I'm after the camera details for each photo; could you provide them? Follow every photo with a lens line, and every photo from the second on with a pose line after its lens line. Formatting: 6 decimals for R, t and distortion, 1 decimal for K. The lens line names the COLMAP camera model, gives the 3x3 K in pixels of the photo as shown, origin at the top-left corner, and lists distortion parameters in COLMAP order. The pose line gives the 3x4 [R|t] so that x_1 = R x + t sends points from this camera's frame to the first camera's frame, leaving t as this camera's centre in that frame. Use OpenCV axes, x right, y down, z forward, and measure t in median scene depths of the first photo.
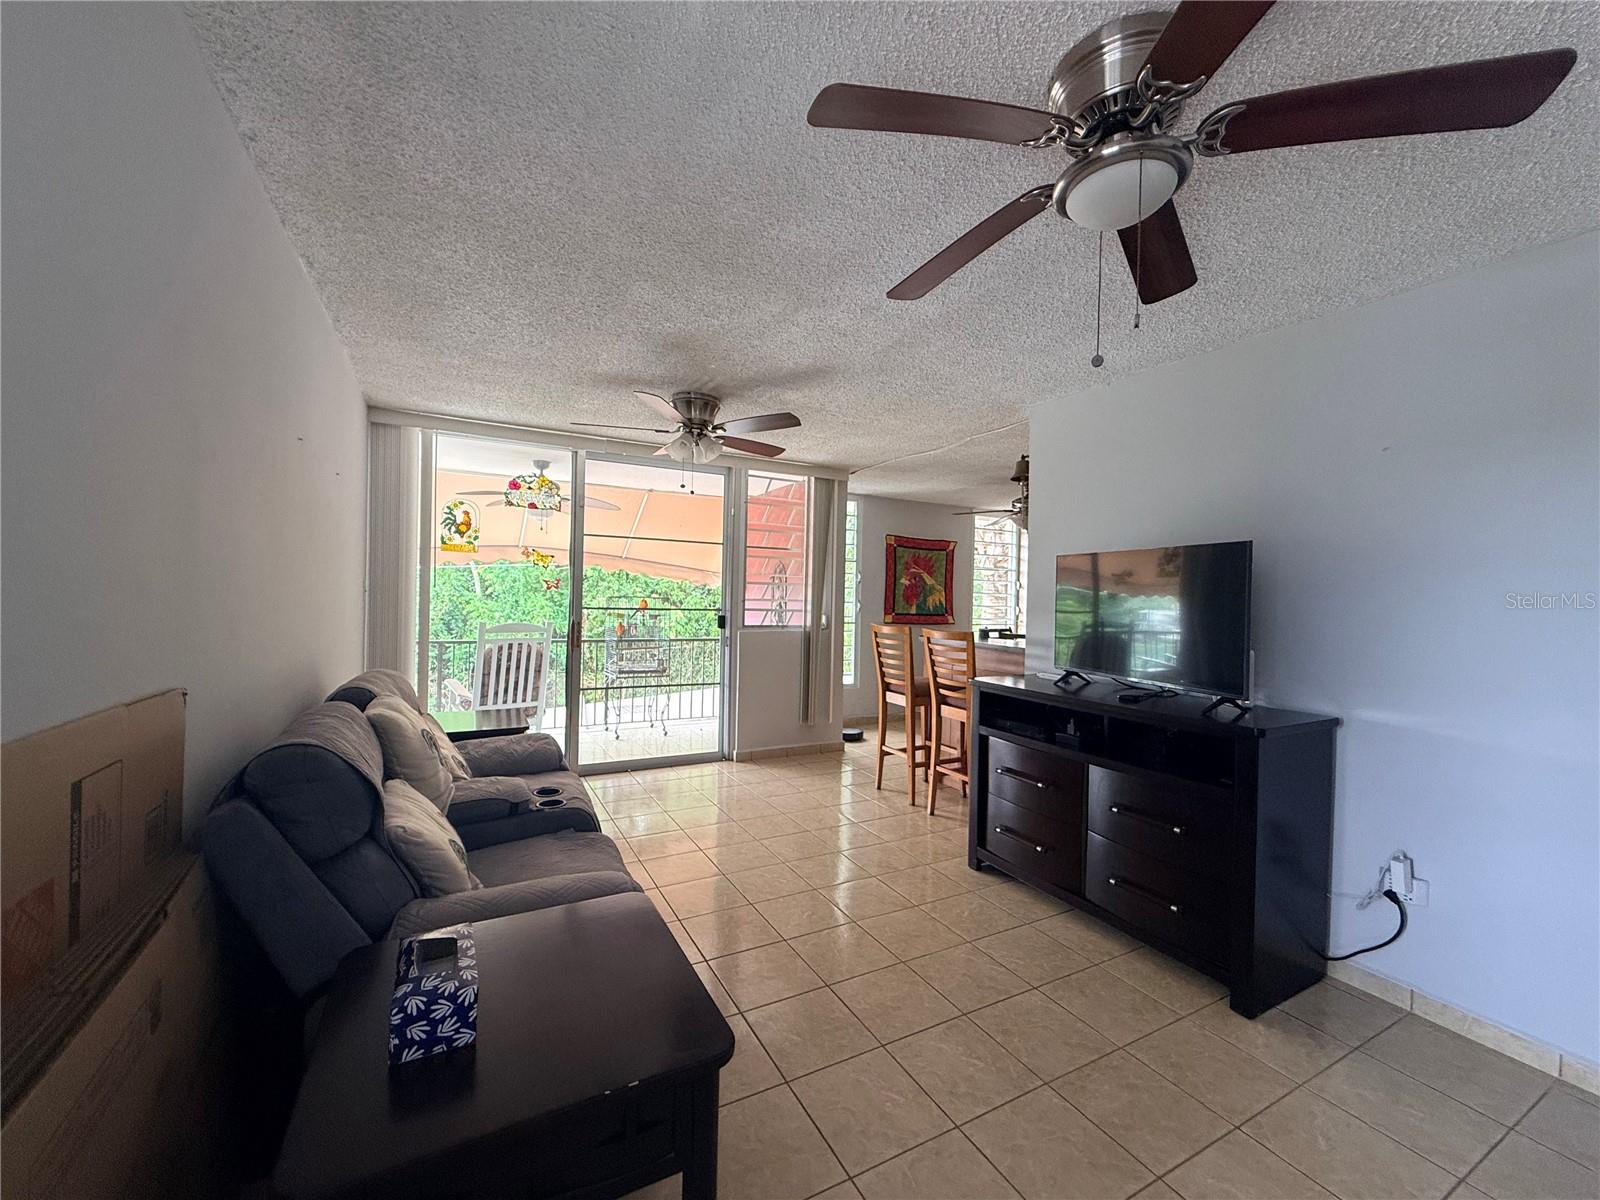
lens RADIAL K [[634.9, 0, 795.9], [0, 634.9, 597.0], [0, 0, 1]] dist [0.002150, -0.000764]
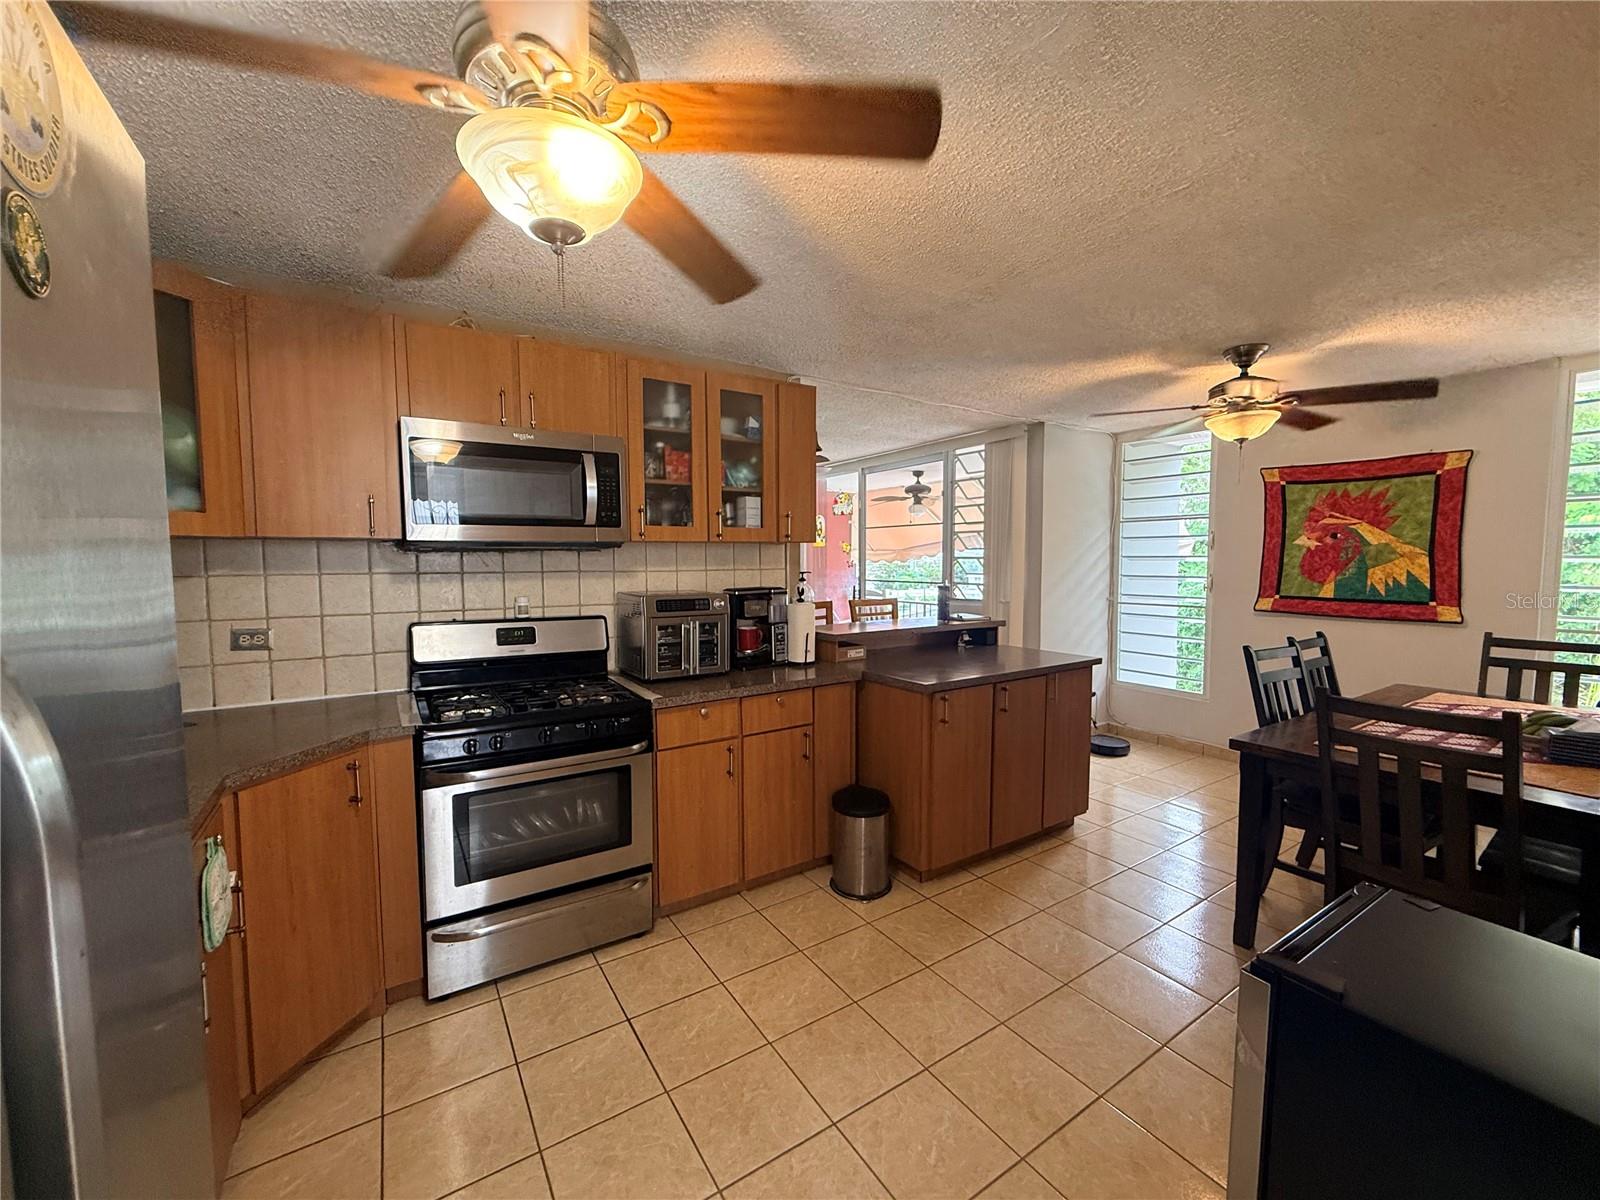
lens RADIAL K [[634.9, 0, 796.3], [0, 634.9, 604.3], [0, 0, 1]] dist [0.002150, -0.000764]
pose [[0.084604, 0.041442, -0.995552, 0.714079], [-0.002965, 0.999141, 0.041339, 0.010106], [0.996410, -0.000546, 0.084654, 0.478405]]
